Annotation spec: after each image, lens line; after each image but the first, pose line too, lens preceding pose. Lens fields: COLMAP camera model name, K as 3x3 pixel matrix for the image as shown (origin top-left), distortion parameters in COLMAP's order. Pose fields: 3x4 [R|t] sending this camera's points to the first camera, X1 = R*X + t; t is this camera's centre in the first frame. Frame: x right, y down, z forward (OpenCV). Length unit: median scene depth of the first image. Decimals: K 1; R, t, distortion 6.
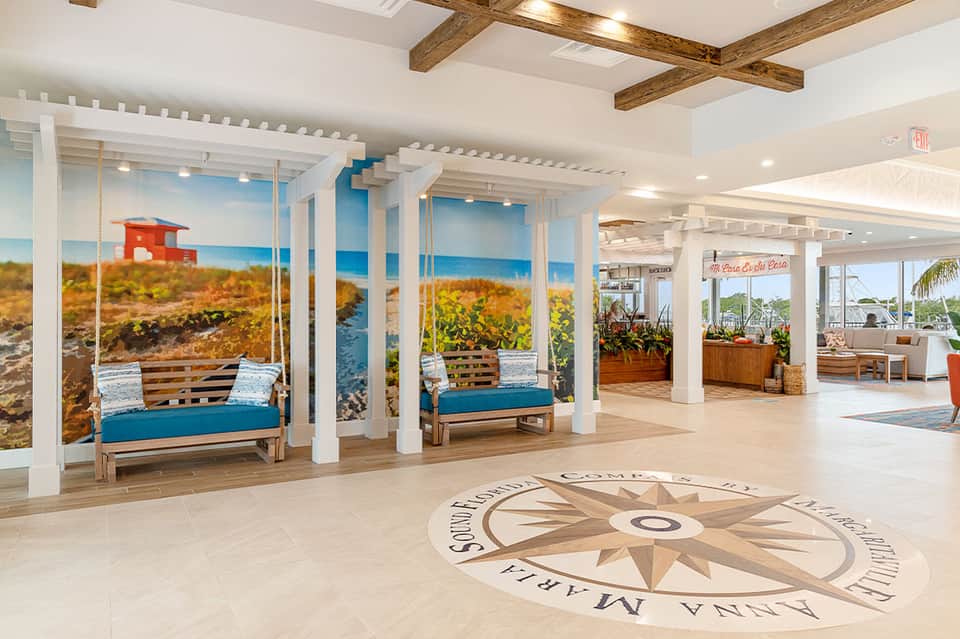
lens RADIAL K [[685.8, 0, 480.0], [0, 685.8, 319.5], [0, 0, 1]] dist [-0.001384, -0.000336]
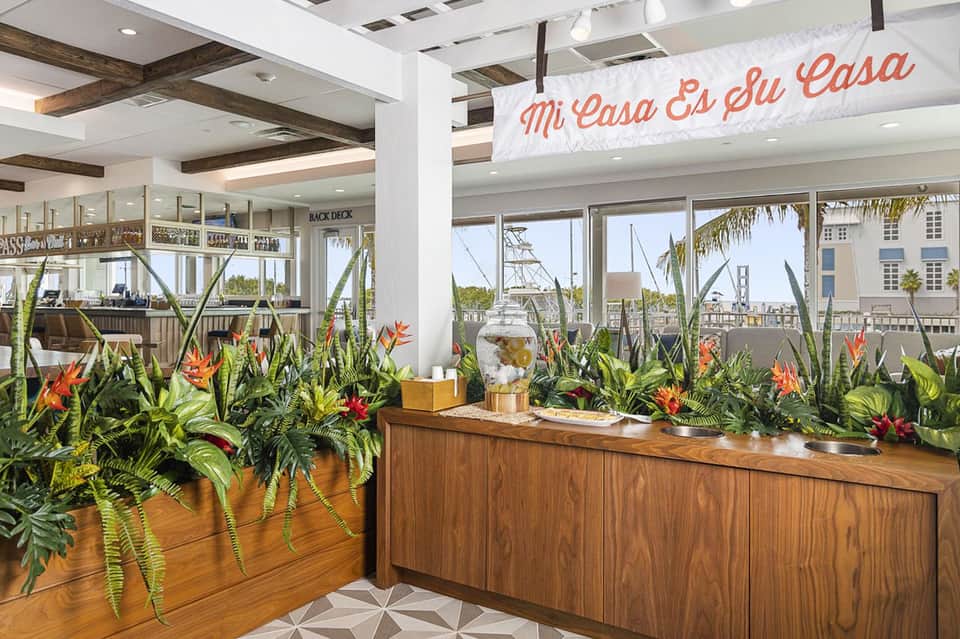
lens RADIAL K [[685.8, 0, 480.0], [0, 685.8, 319.5], [0, 0, 1]] dist [-0.001384, -0.000336]
pose [[0.889773, -0.004372, 0.456381, 0.125455], [-0.004684, 0.999814, 0.018710, -0.002028], [-0.456378, -0.018785, 0.889588, 0.480102]]
